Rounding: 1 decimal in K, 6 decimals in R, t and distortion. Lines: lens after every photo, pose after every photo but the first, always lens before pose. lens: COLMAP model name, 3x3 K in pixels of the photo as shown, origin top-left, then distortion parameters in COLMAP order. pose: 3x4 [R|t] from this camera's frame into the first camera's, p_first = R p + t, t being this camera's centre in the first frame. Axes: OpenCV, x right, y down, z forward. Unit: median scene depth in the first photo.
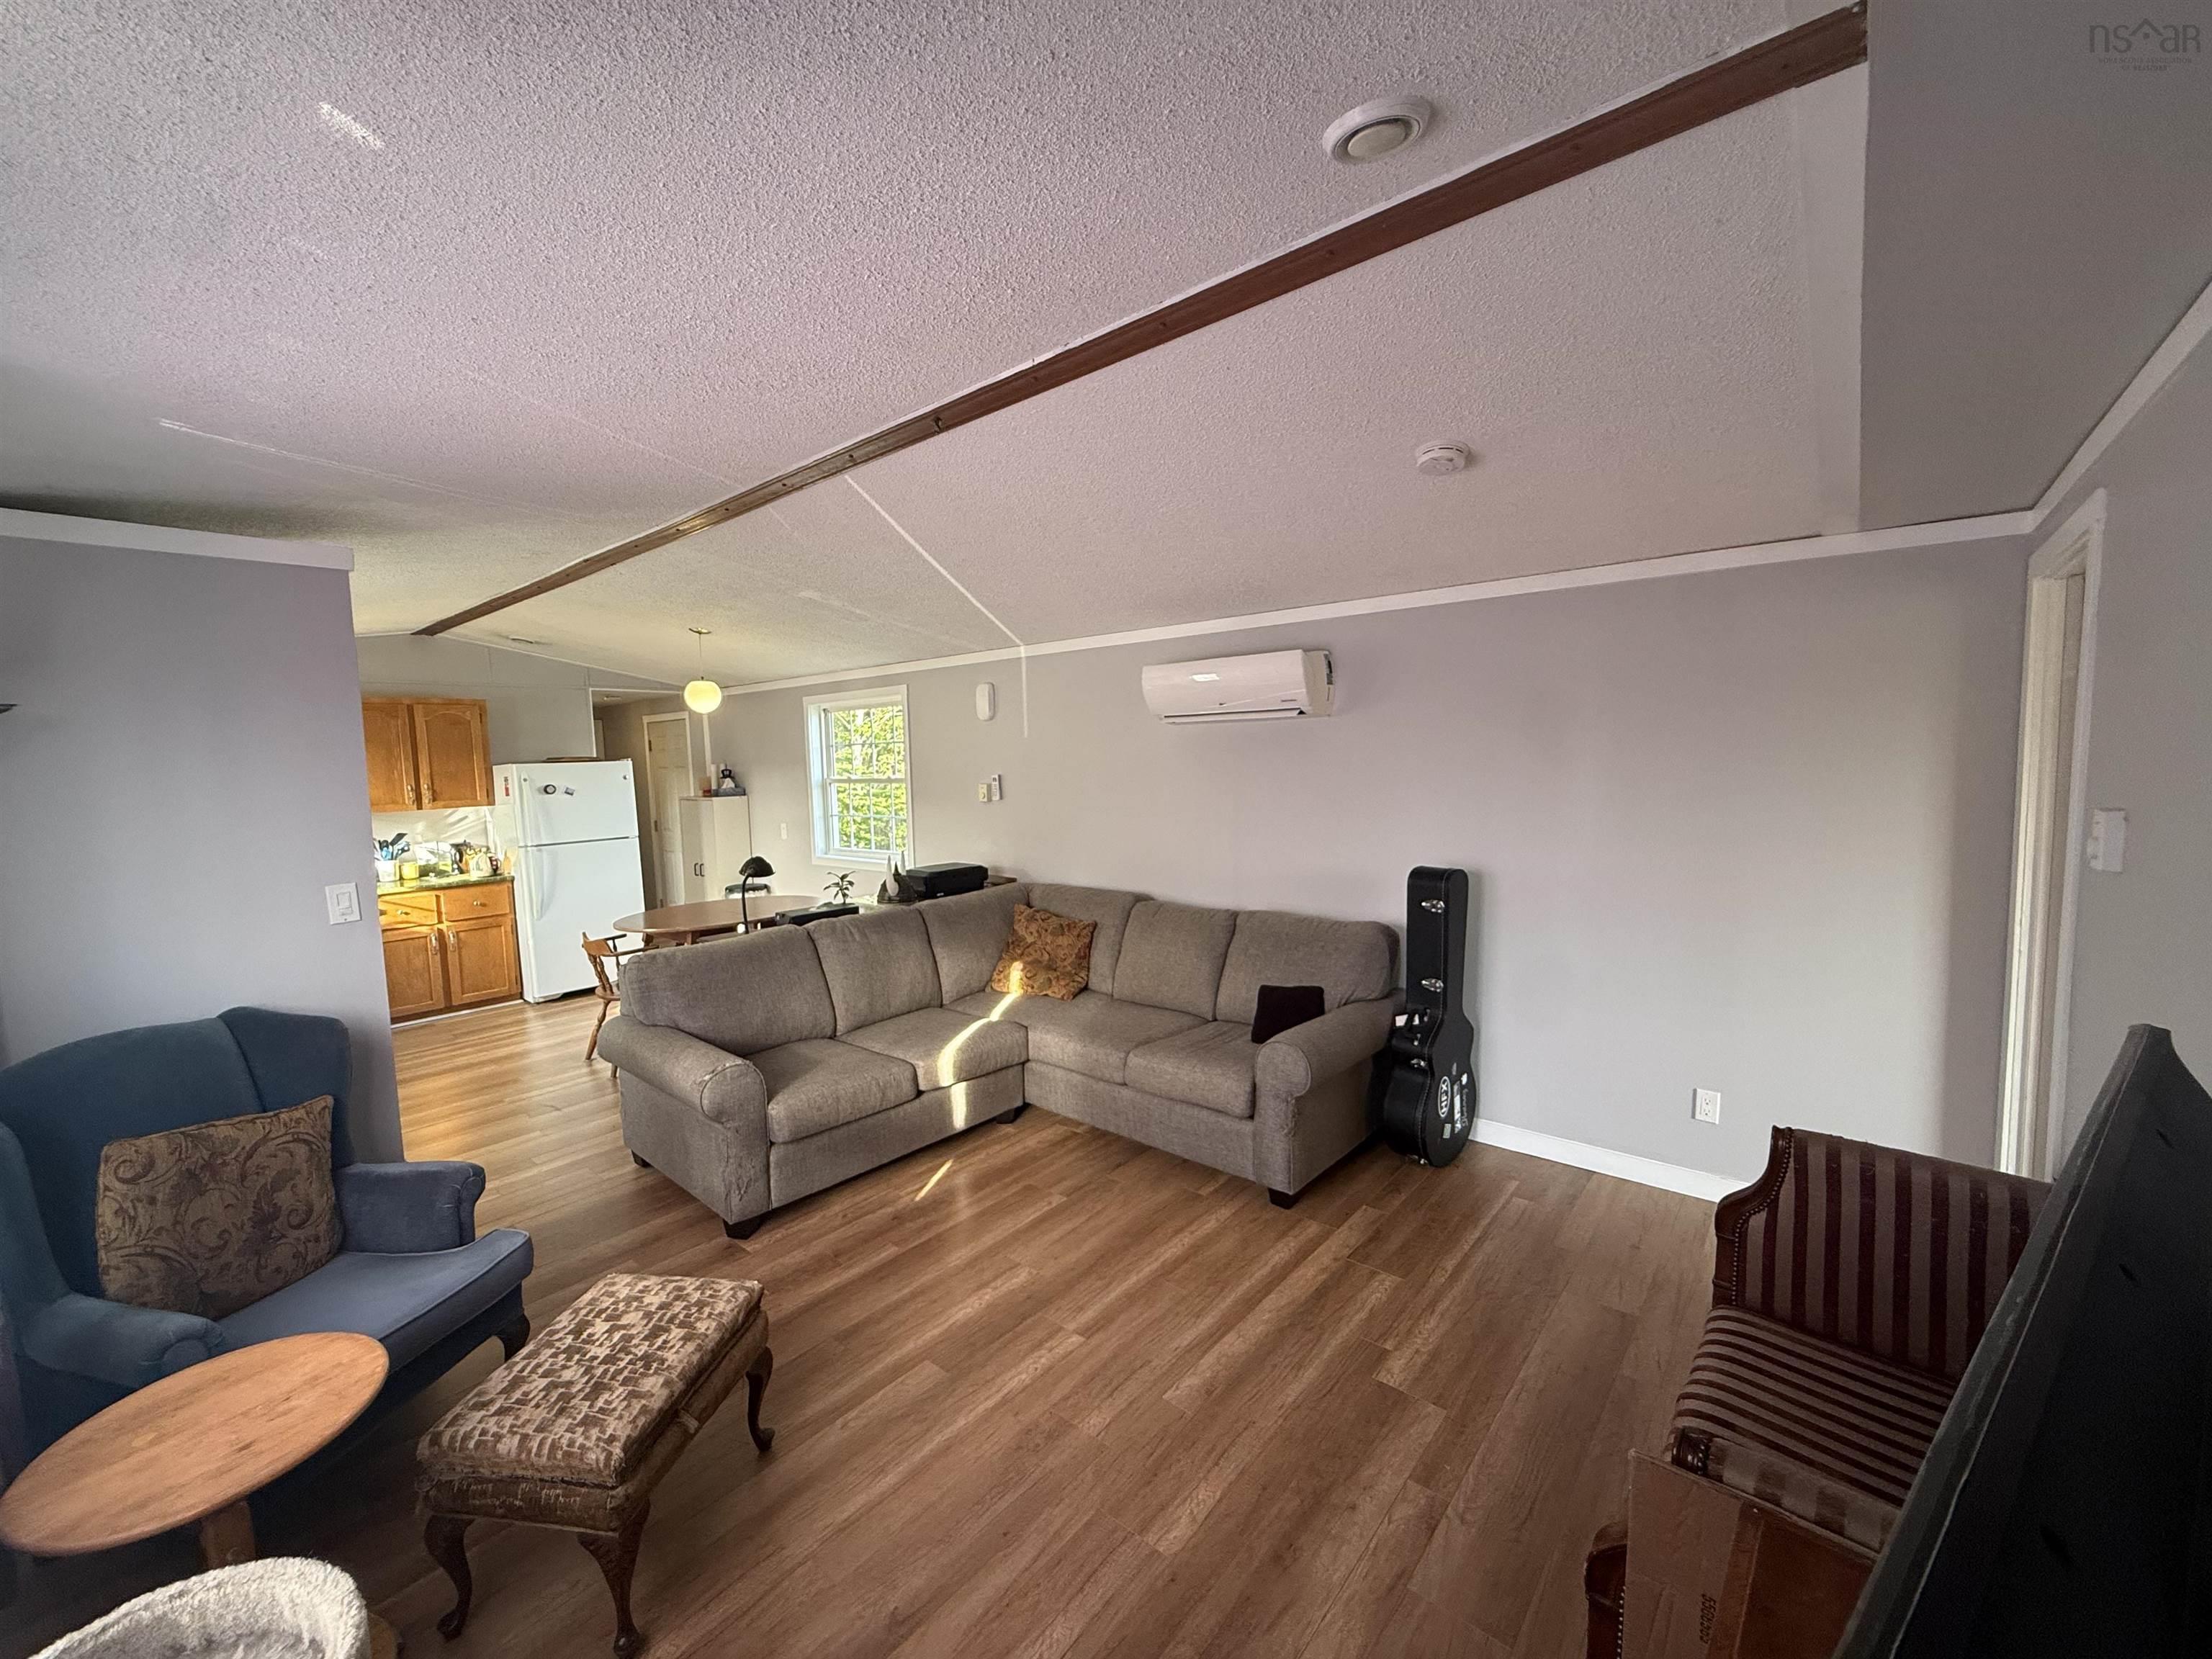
lens RADIAL K [[880.0, 0, 1096.7], [0, 880.0, 831.7], [0, 0, 1]] dist [0.001314, 0.000209]
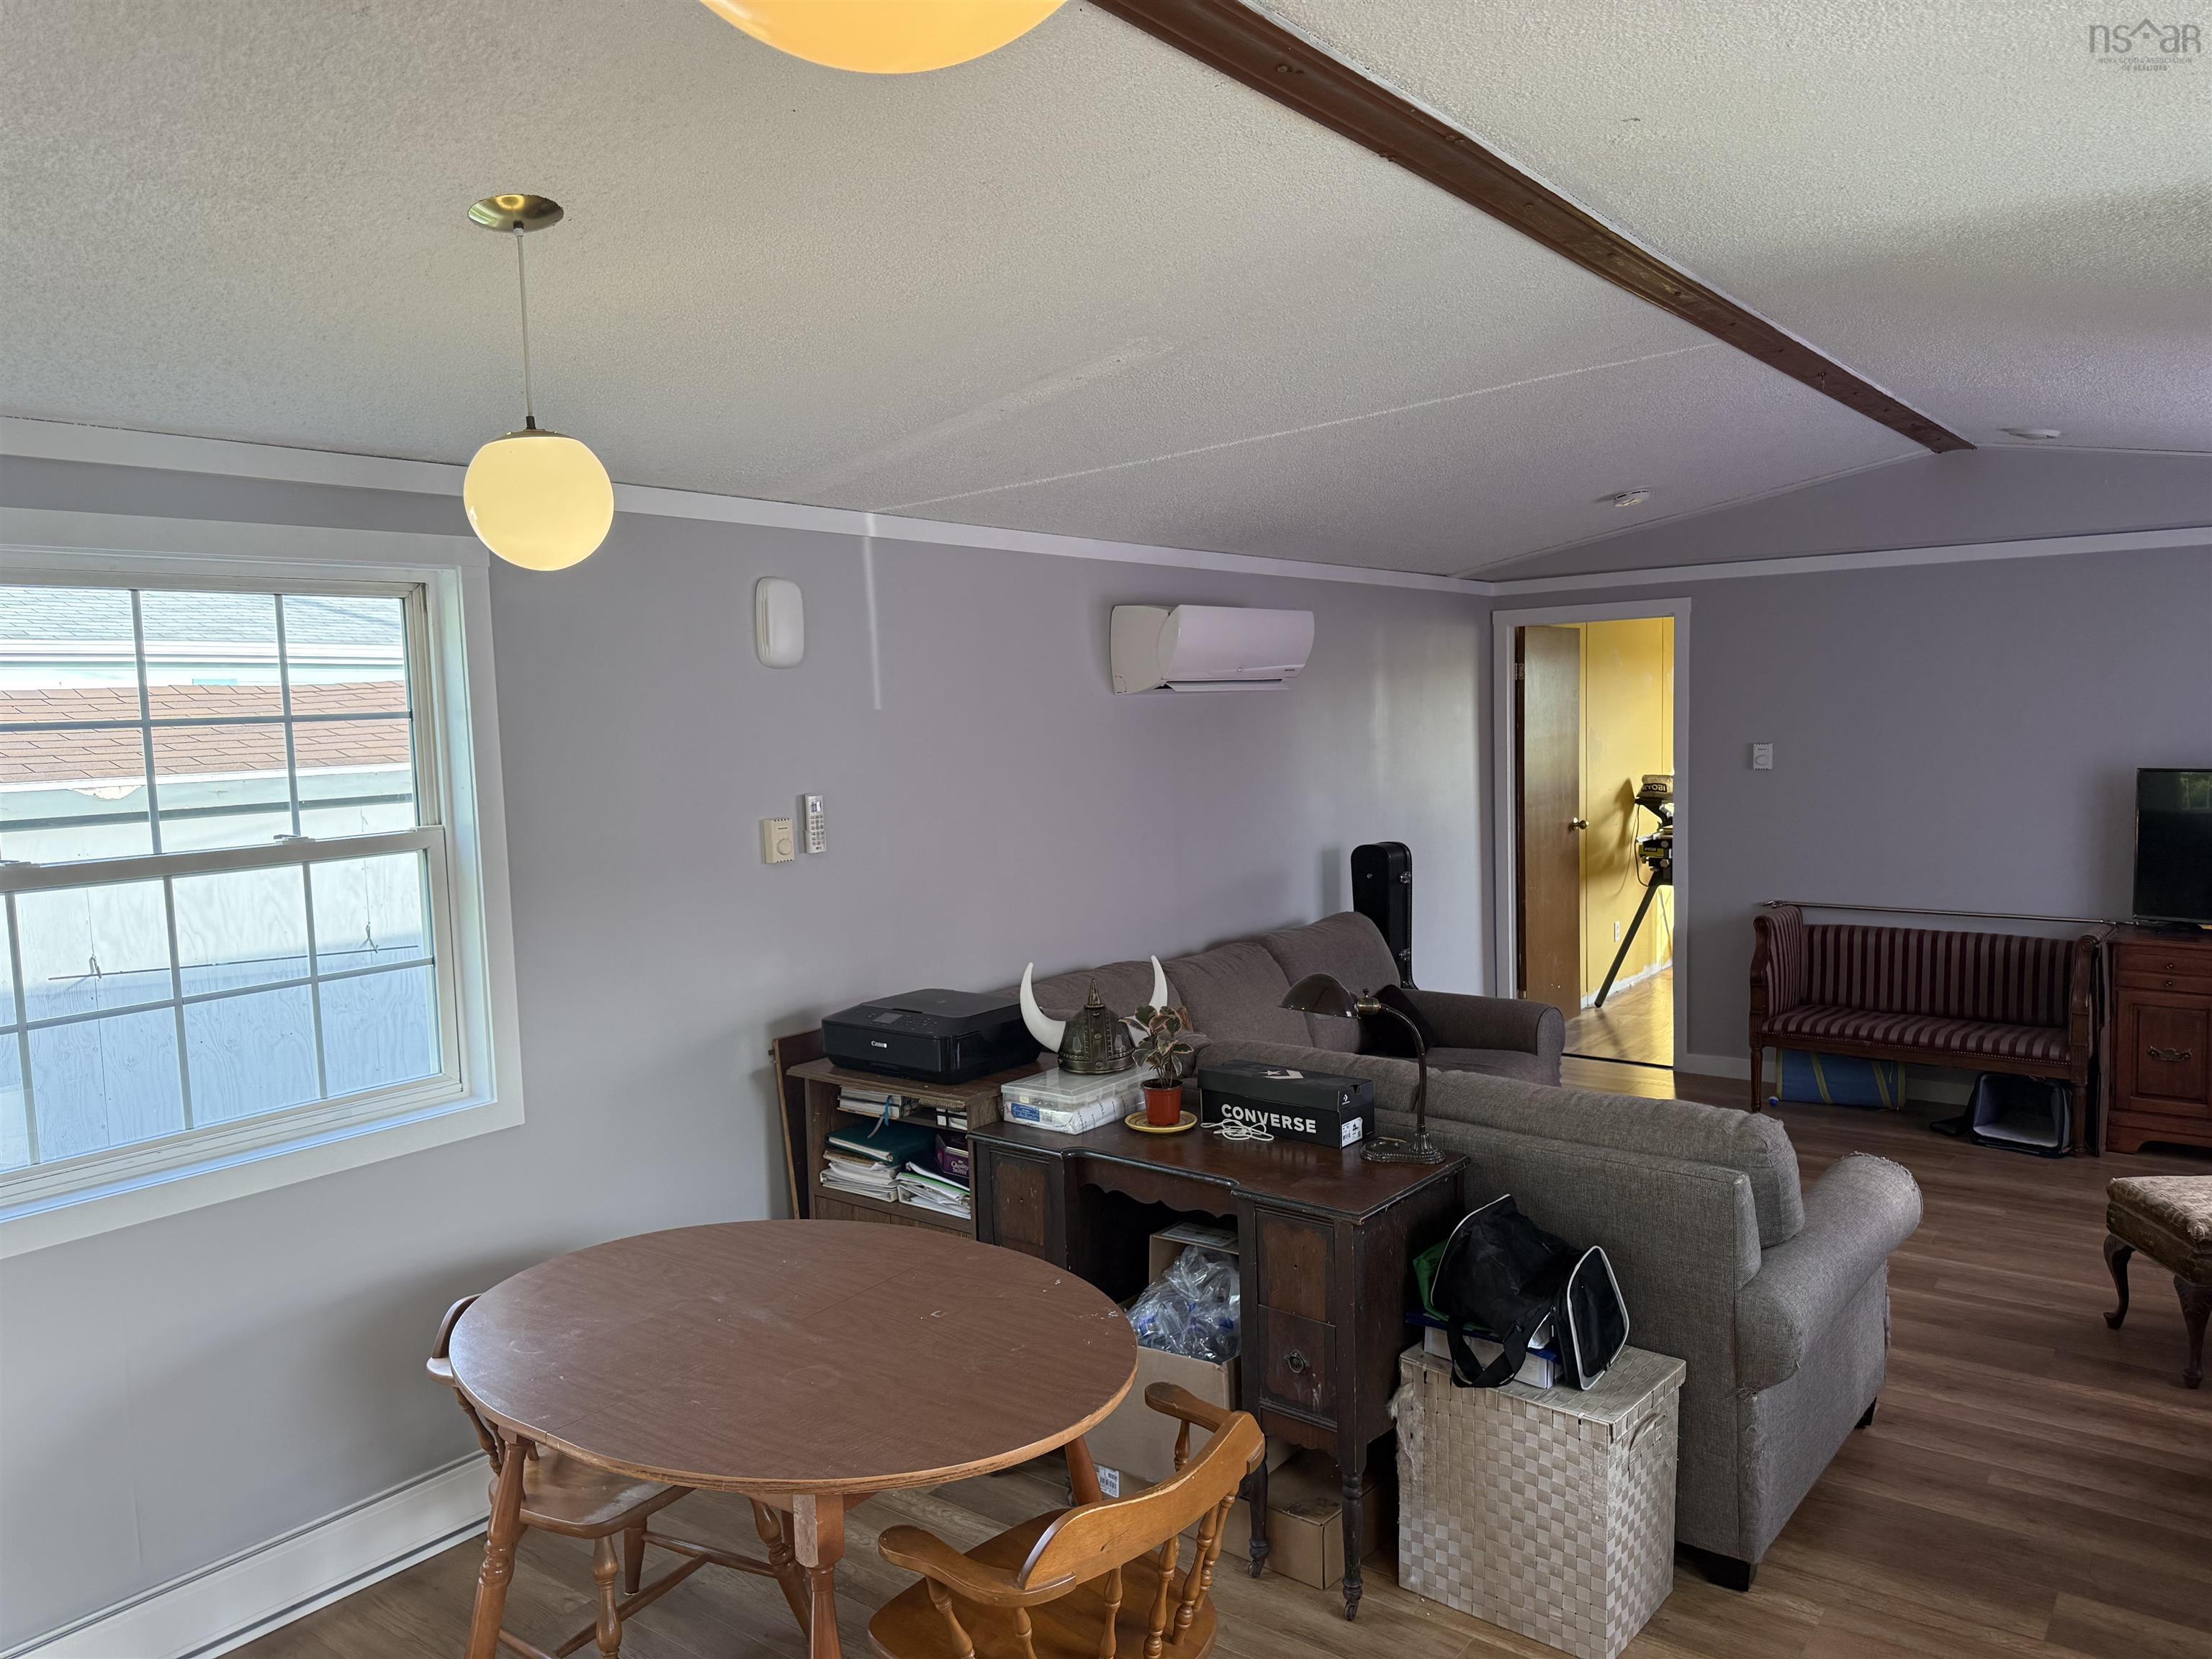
lens RADIAL K [[1565.5, 0, 1114.0], [0, 1565.5, 844.6], [0, 0, 1]] dist [0.064696, -0.074305]
pose [[-0.062601, -0.076199, 0.995125, -1.366296], [0.107505, 0.990765, 0.082628, -0.136664], [-0.992232, 0.112154, -0.053831, 1.384257]]
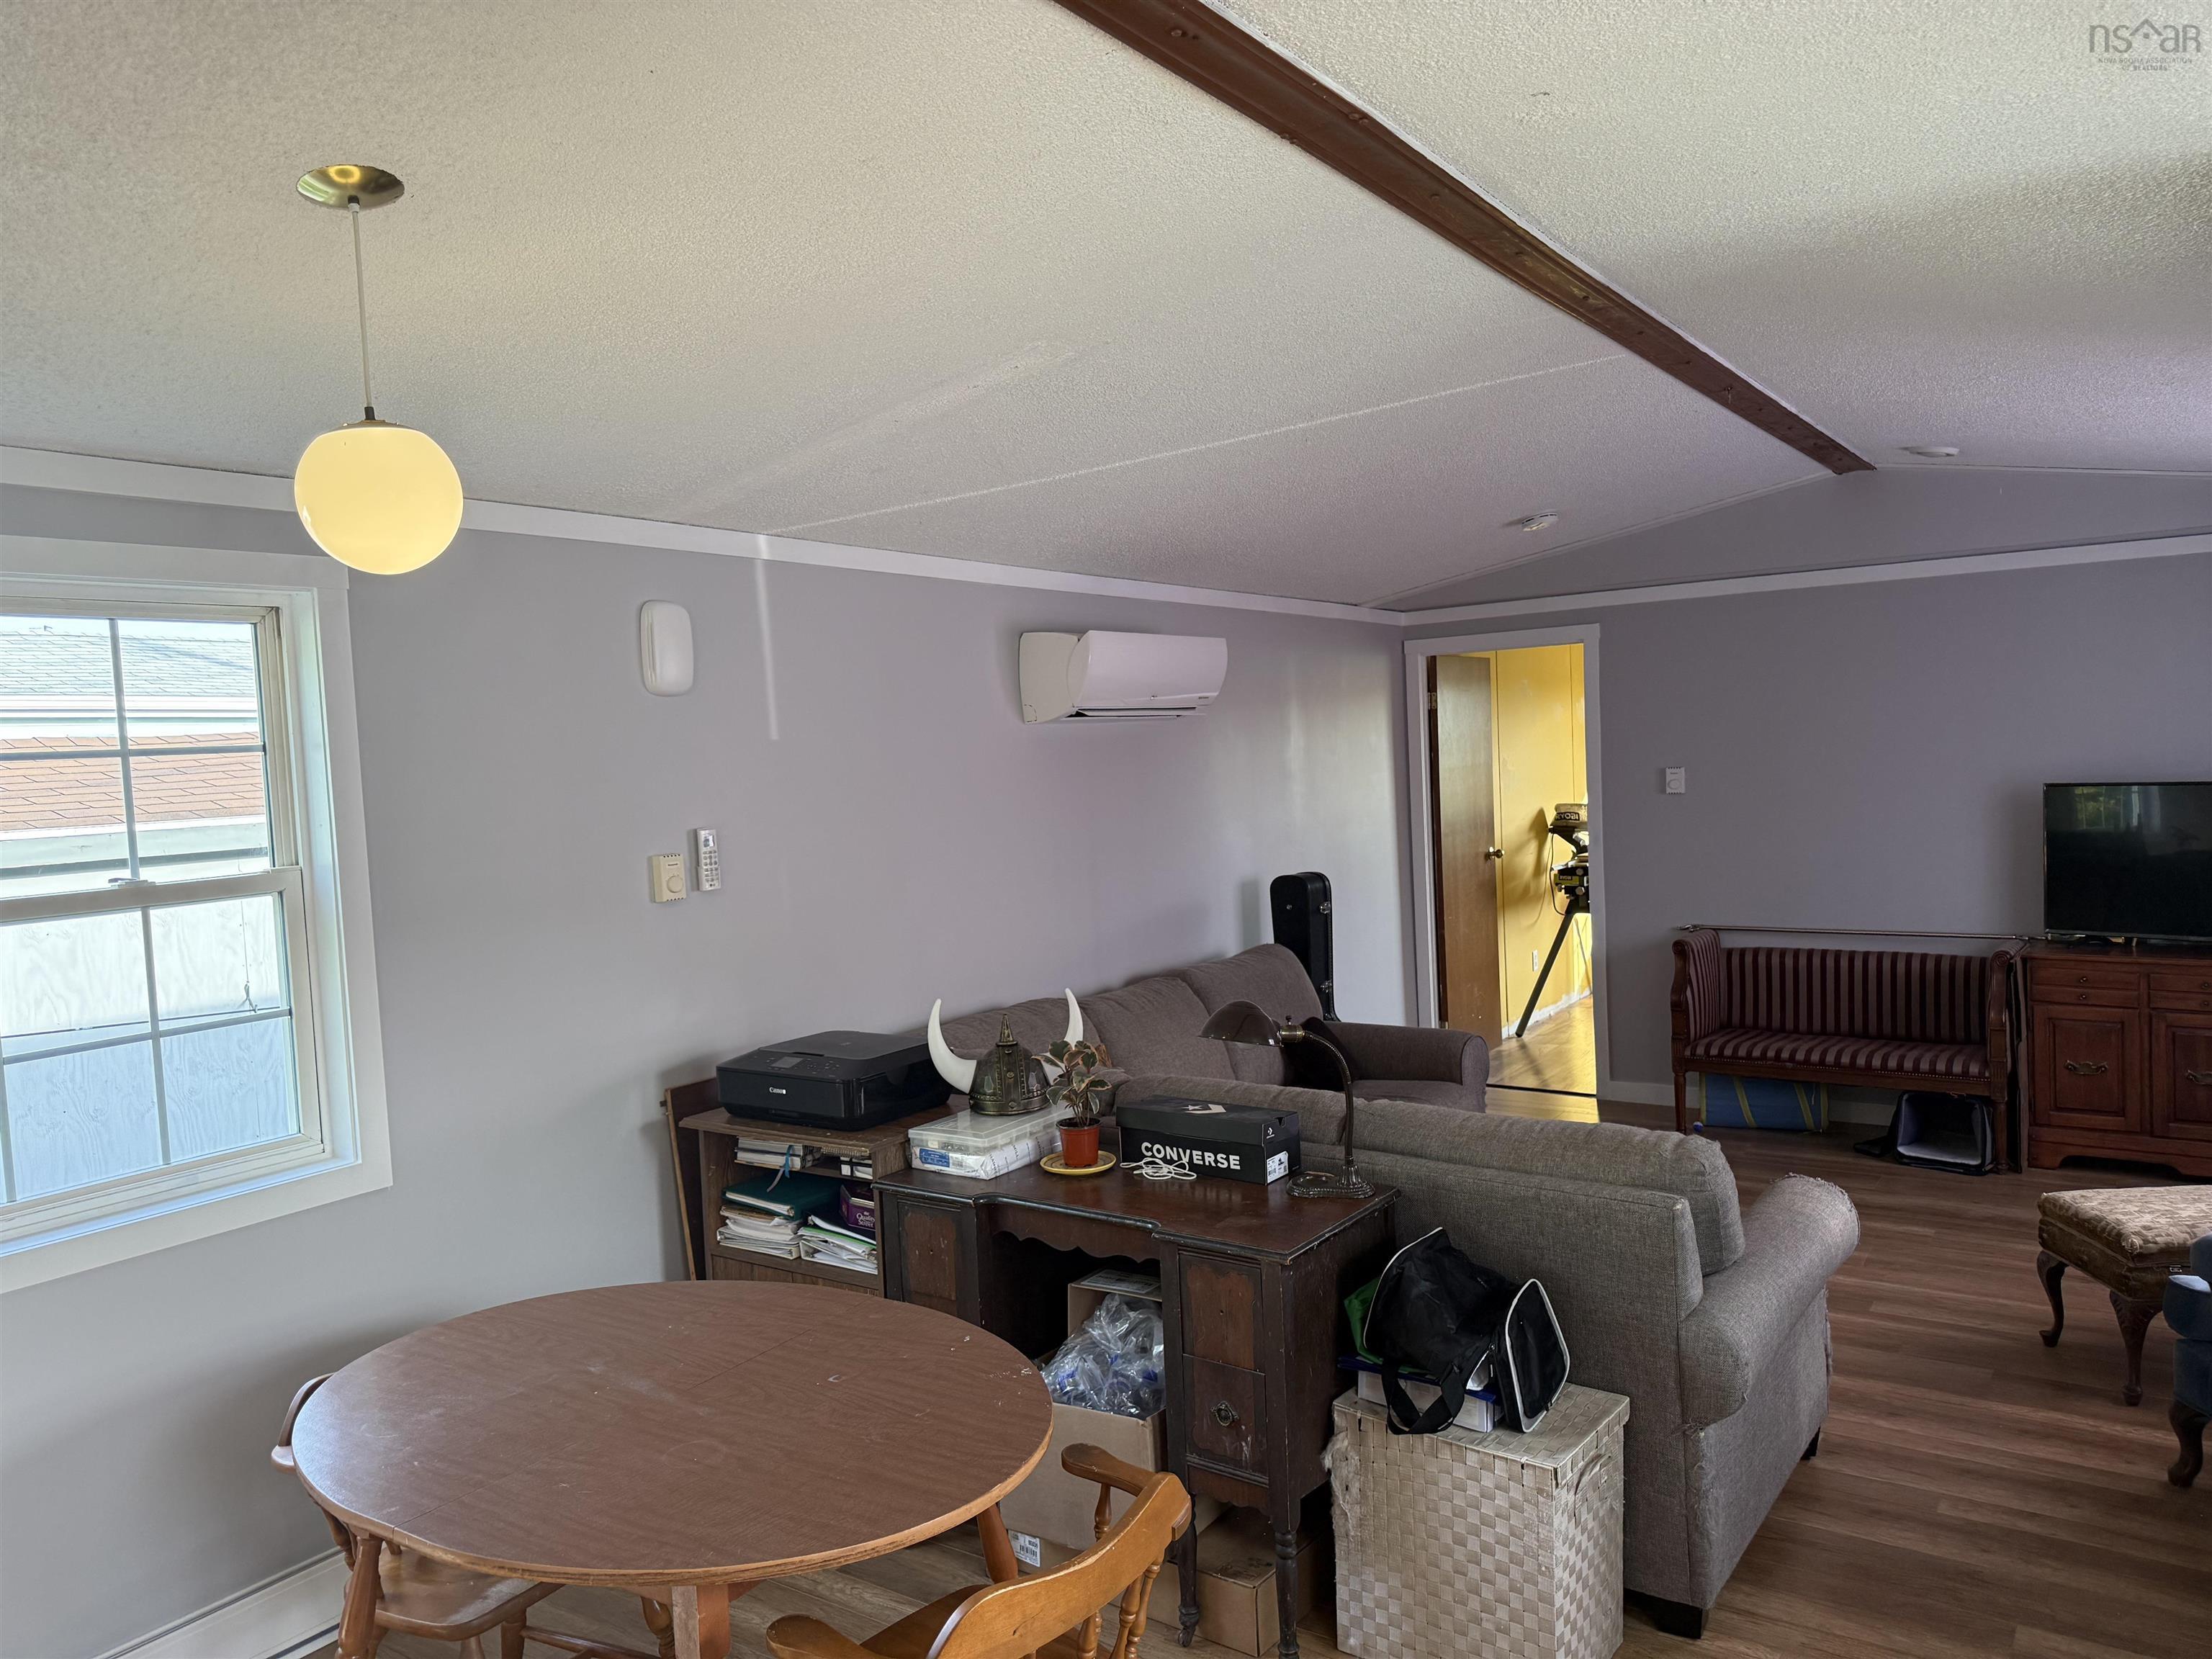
lens RADIAL K [[1565.5, 0, 1111.5], [0, 1565.5, 844.6], [0, 0, 1]] dist [0.064696, -0.074305]
pose [[-0.113504, -0.045262, 0.992506, -1.322035], [0.123793, 0.990533, 0.059329, -0.119972], [-0.985795, 0.129599, -0.106826, 1.376529]]
